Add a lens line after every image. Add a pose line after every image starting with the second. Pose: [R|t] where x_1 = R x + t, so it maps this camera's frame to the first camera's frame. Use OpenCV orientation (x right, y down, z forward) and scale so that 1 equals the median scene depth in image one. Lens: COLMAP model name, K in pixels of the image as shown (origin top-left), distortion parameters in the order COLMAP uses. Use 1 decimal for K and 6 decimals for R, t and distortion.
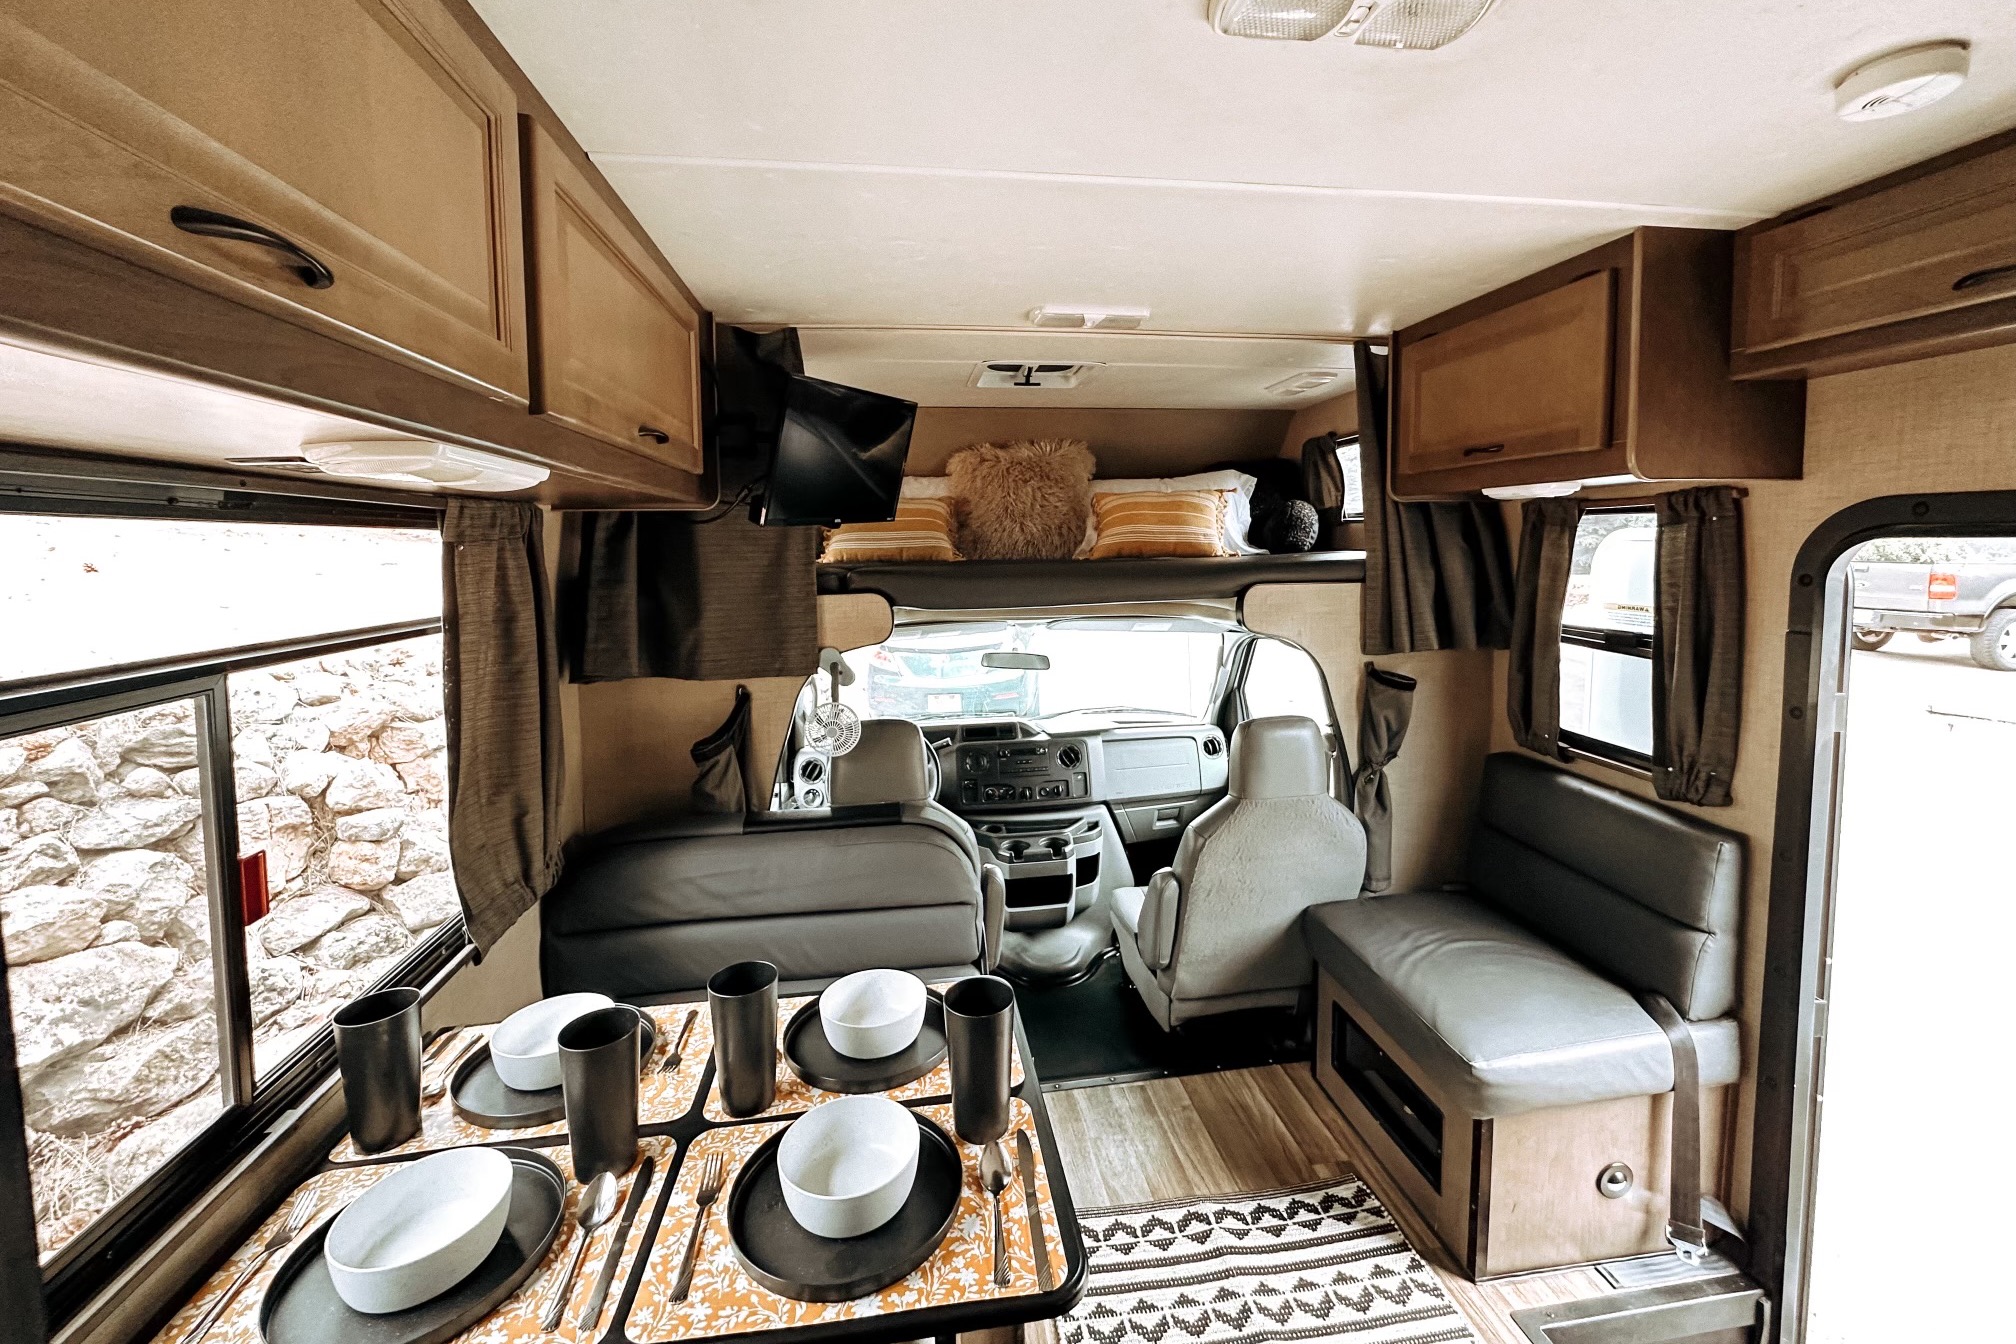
lens RADIAL K [[801.8, 0, 1008.2], [0, 801.8, 604.0], [0, 0, 1]] dist [-0.011439, -0.000049]
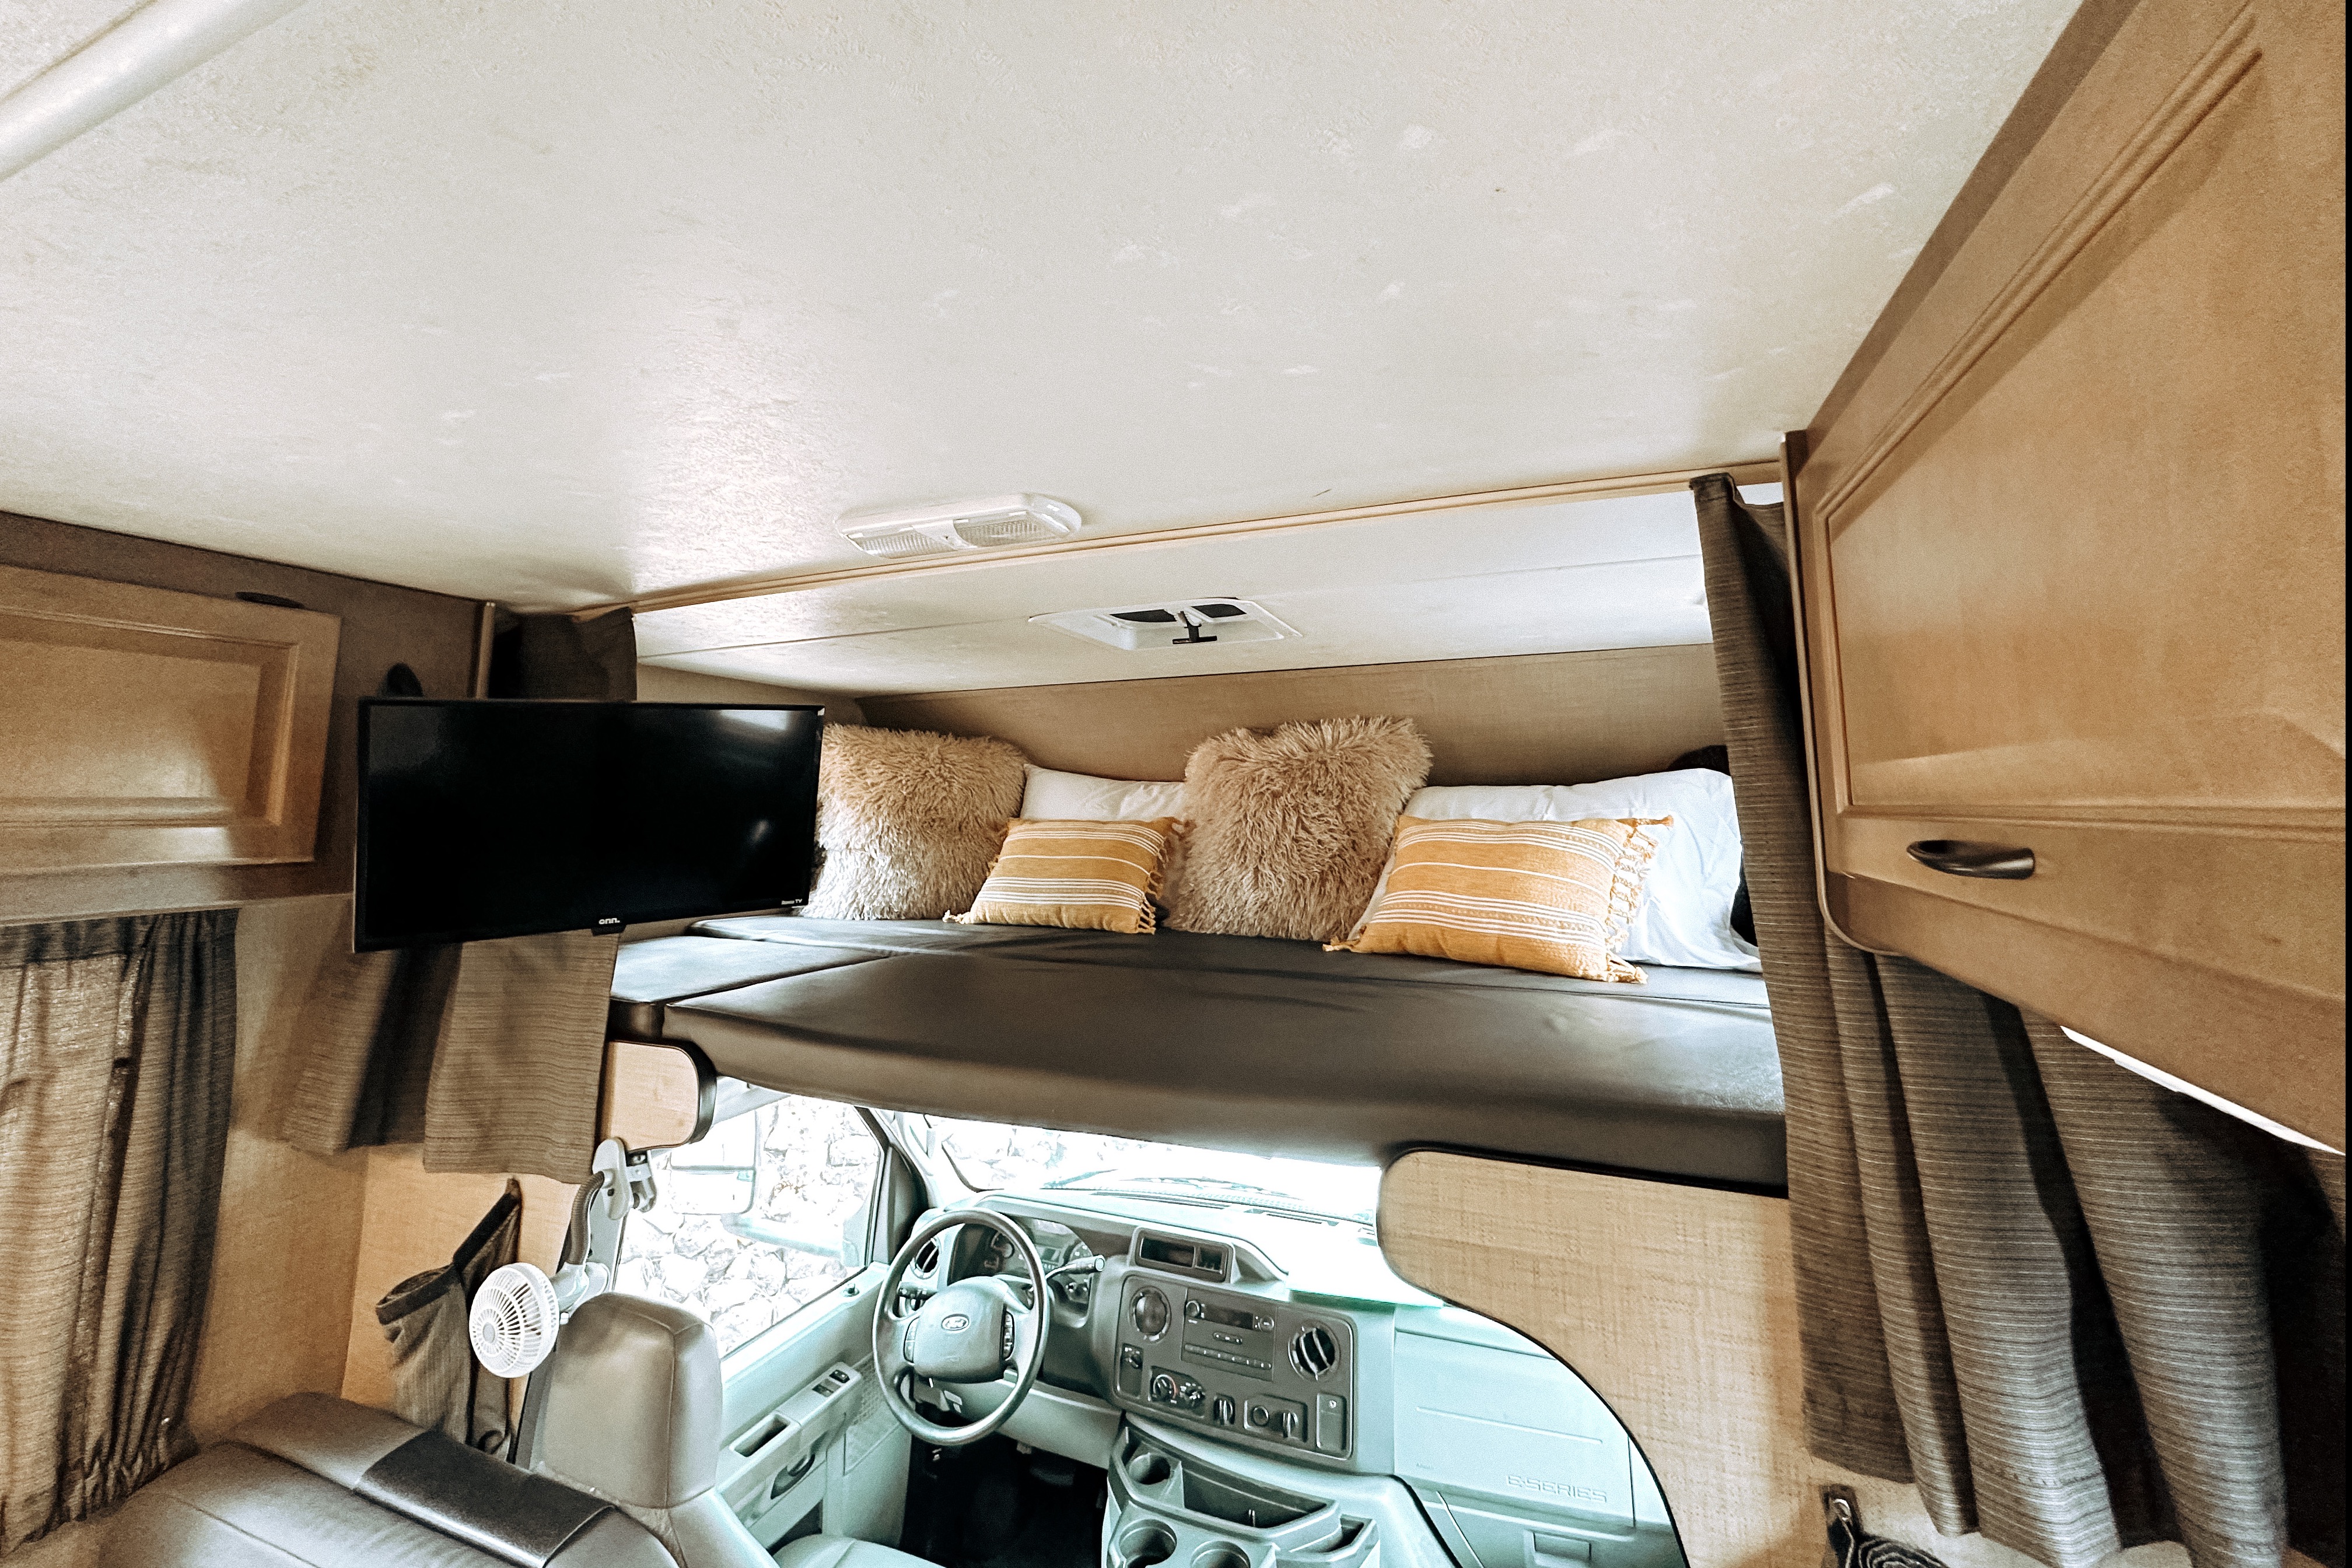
lens RADIAL K [[947.1, 0, 1174.0], [0, 947.1, 689.7], [0, 0, 1]] dist [-0.001269, -0.000016]
pose [[0.860570, -0.053402, -0.506525, 0.326916], [-0.042483, 0.983497, -0.175865, -0.110681], [0.507557, 0.172862, 0.844100, 0.393881]]
